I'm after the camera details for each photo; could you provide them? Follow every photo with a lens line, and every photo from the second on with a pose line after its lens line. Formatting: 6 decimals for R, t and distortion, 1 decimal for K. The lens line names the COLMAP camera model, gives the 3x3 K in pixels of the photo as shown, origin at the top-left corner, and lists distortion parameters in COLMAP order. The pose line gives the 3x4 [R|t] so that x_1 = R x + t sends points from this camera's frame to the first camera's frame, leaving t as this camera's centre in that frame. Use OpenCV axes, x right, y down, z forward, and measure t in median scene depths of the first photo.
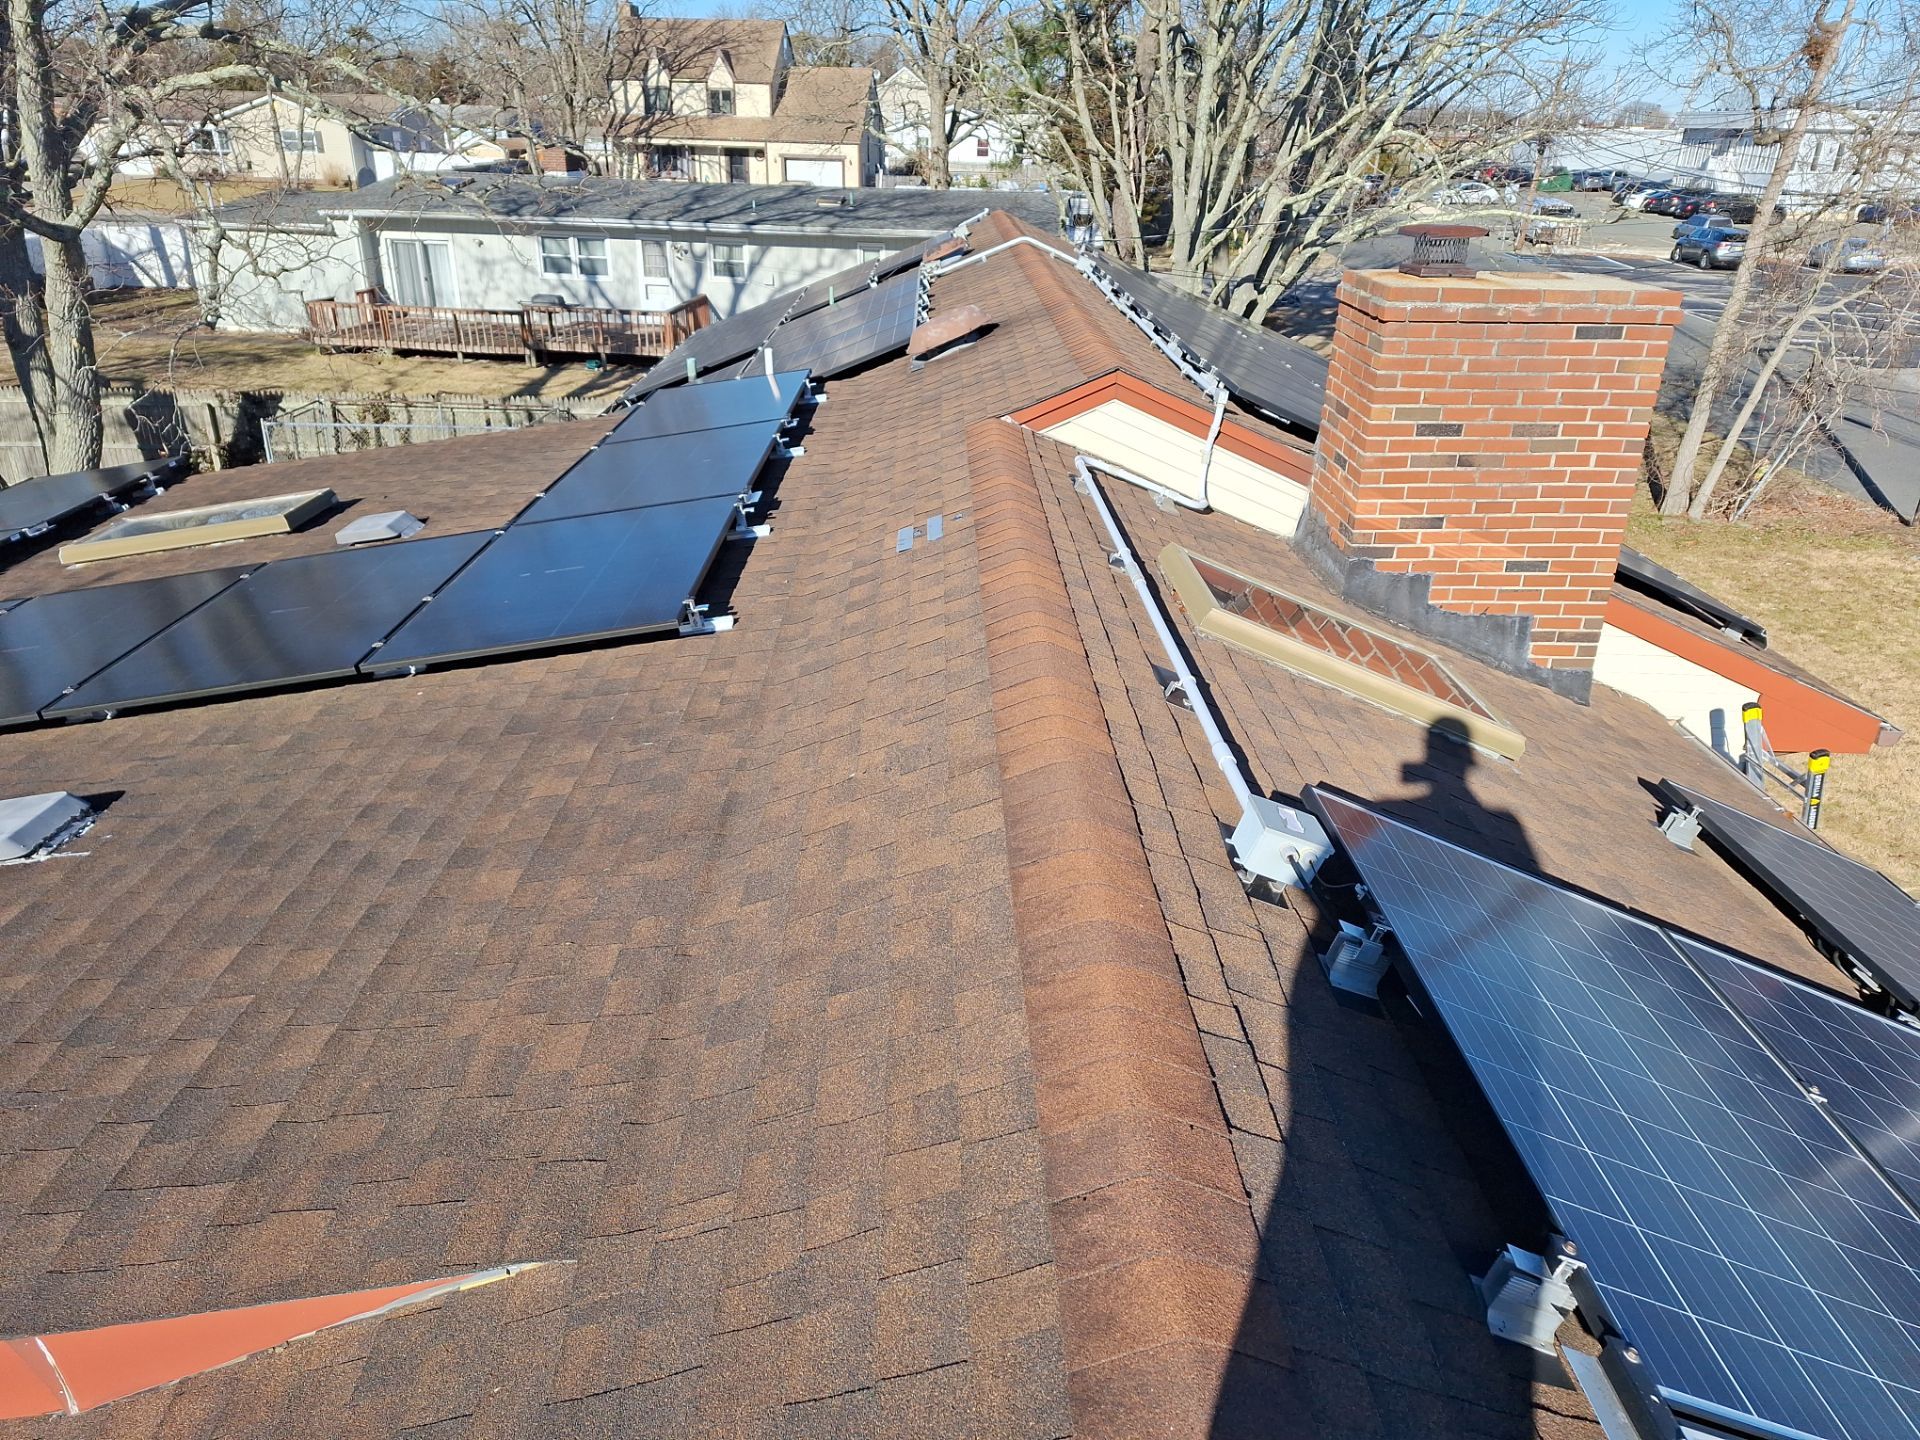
lens RADIAL K [[1329.0, 0, 960.0], [0, 1329.0, 720.0], [0, 0, 1]] dist [0.078222, -0.097190]
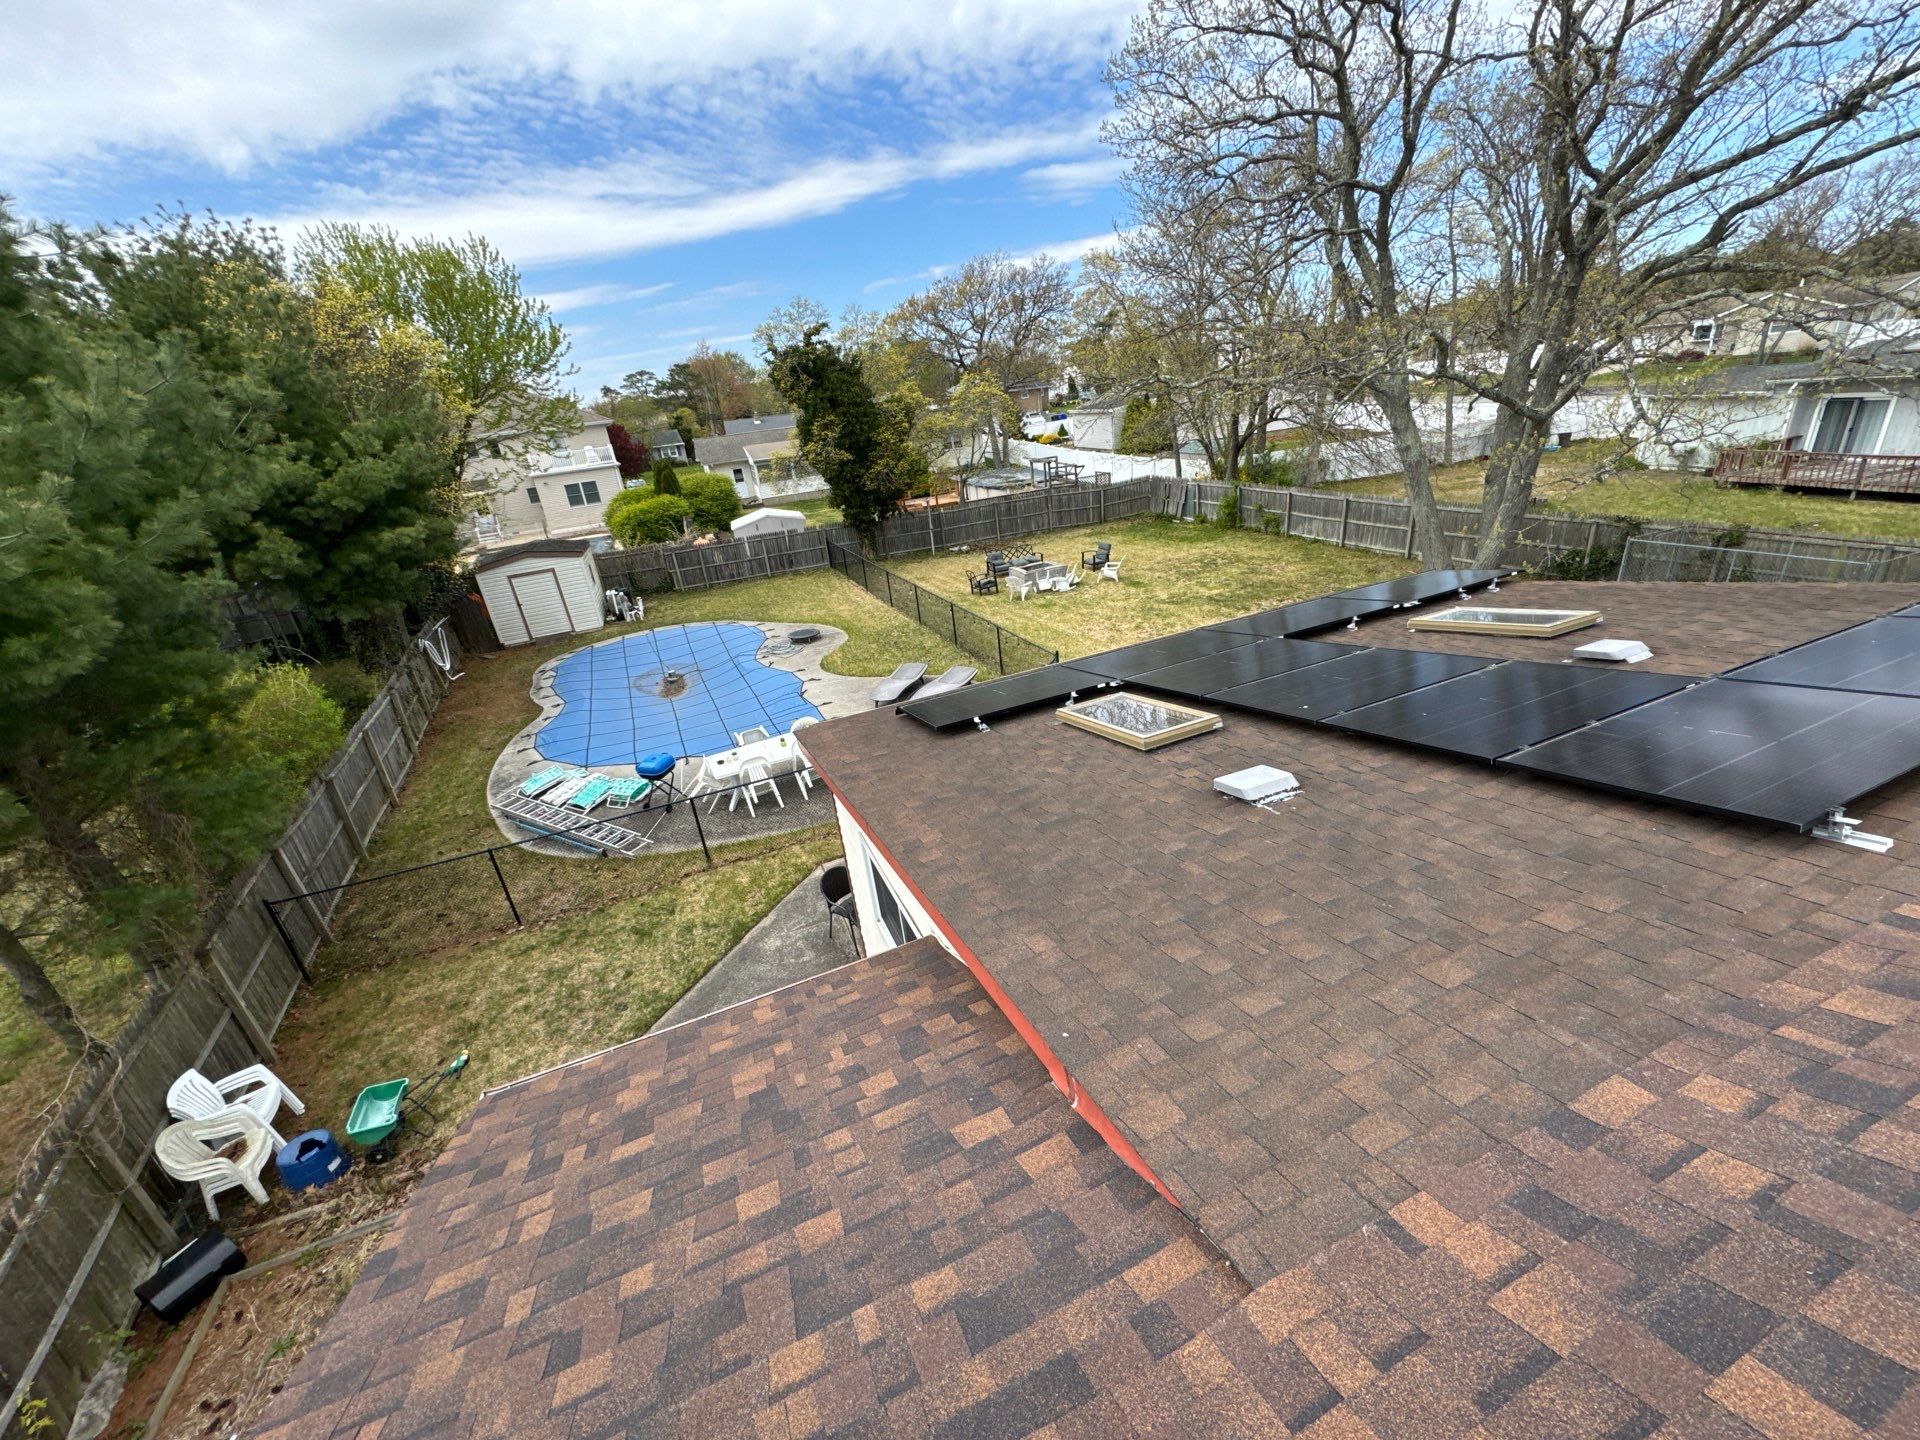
lens RADIAL K [[761.4, 0, 960.5], [0, 761.4, 717.5], [0, 0, 1]] dist [-0.002994, 0.000331]
pose [[0.358209, 0.307313, -0.881615, 0.035476], [-0.266481, 0.938649, 0.218920, -0.079724], [0.894804, 0.156514, 0.418126, 0.107844]]
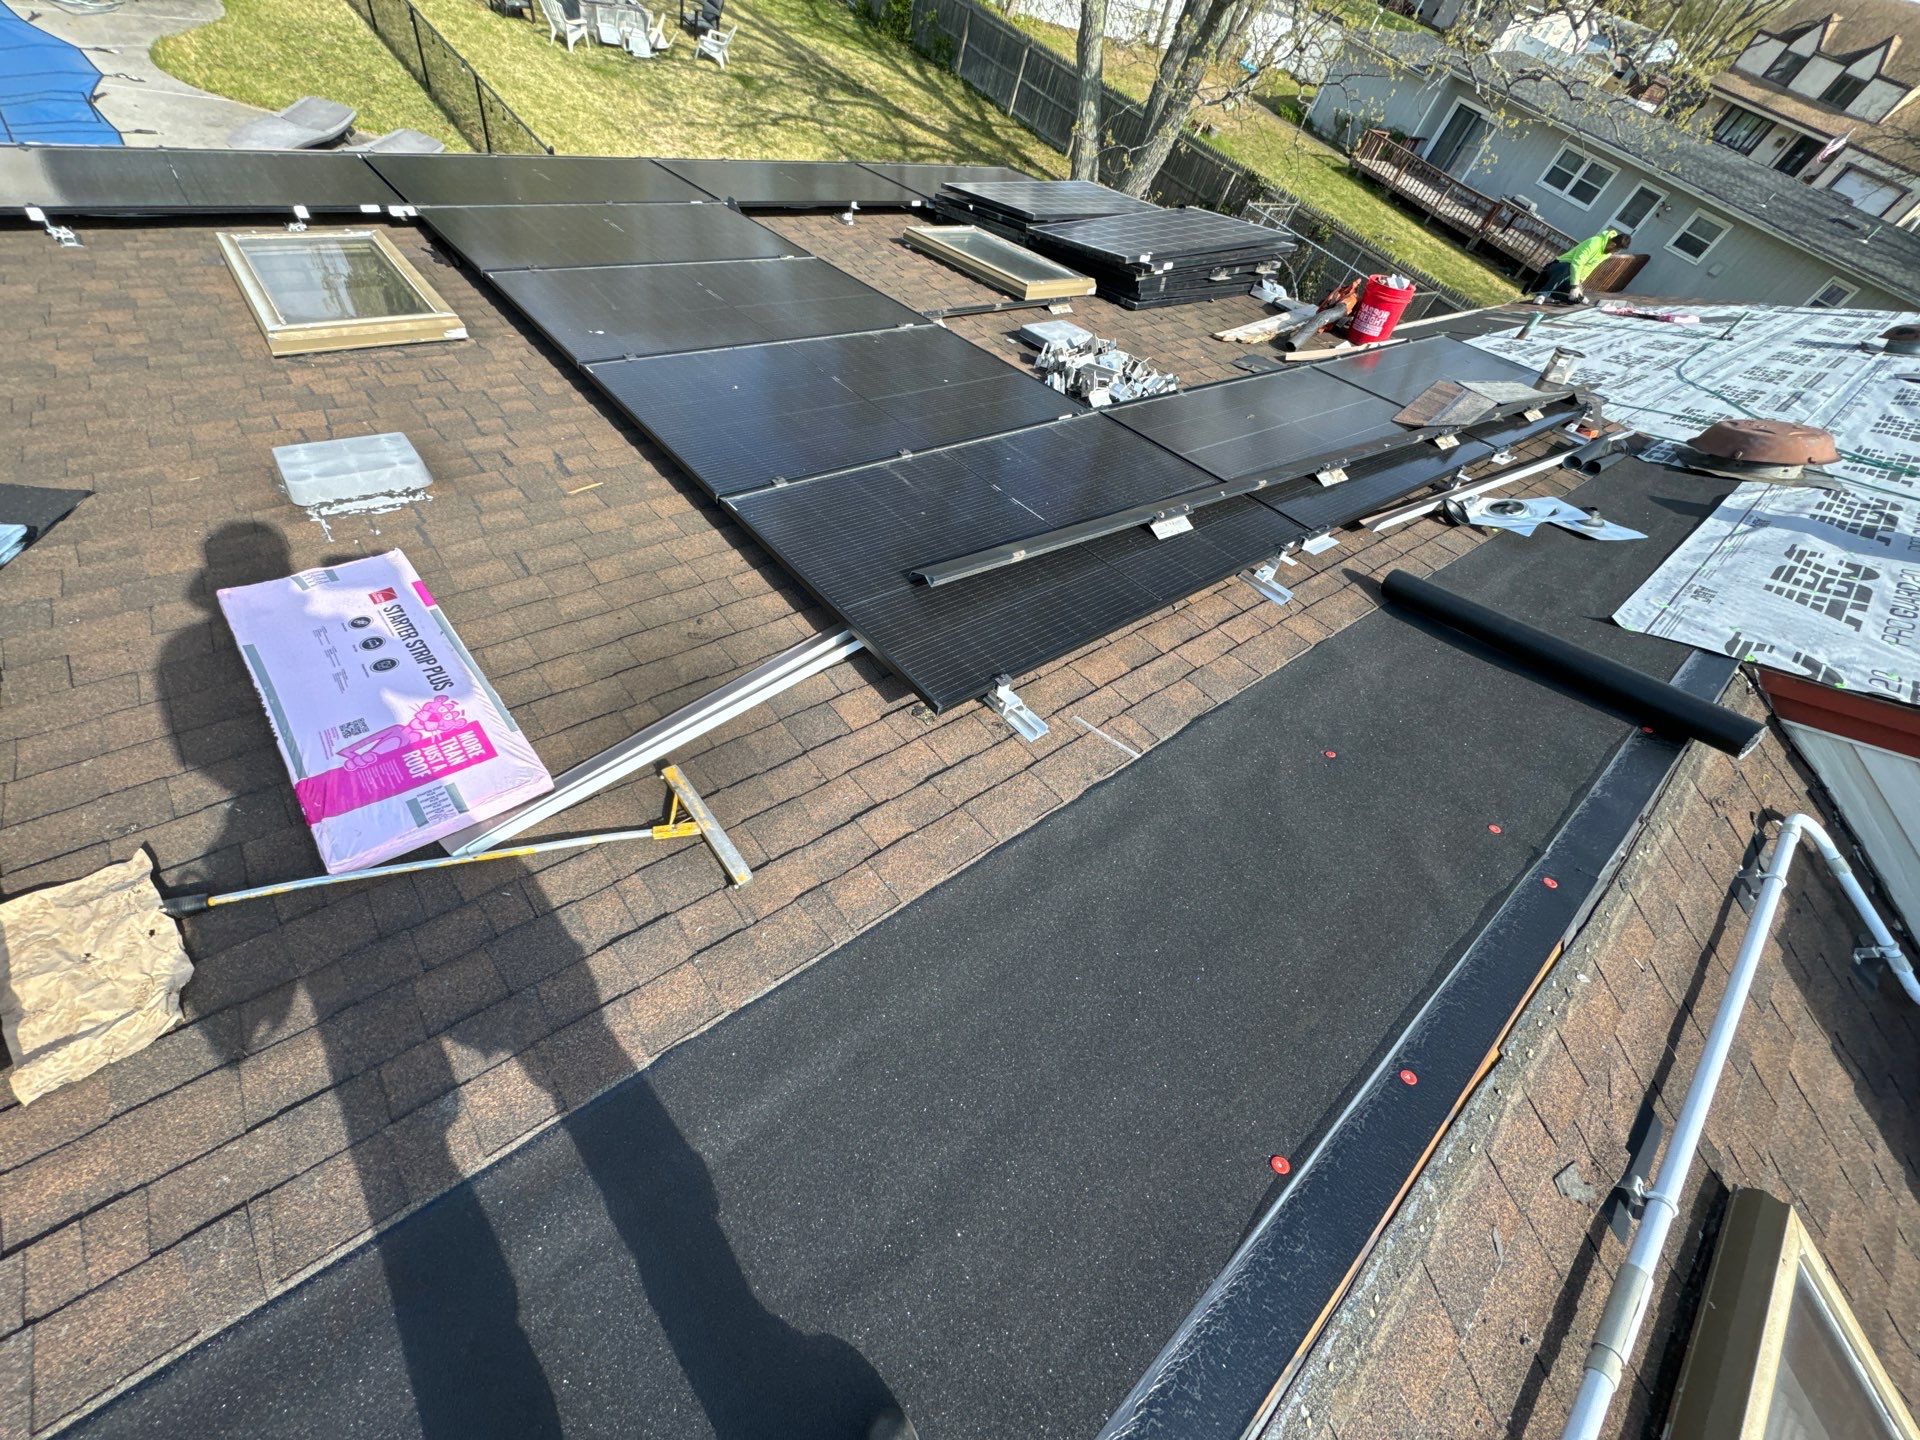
lens RADIAL K [[761.4, 0, 960.5], [0, 761.4, 717.5], [0, 0, 1]] dist [-0.002994, 0.000331]
pose [[0.592556, 0.703734, -0.391964, -0.037343], [-0.524842, 0.706422, 0.474878, -0.192652], [0.611079, -0.075673, 0.787944, 0.503635]]
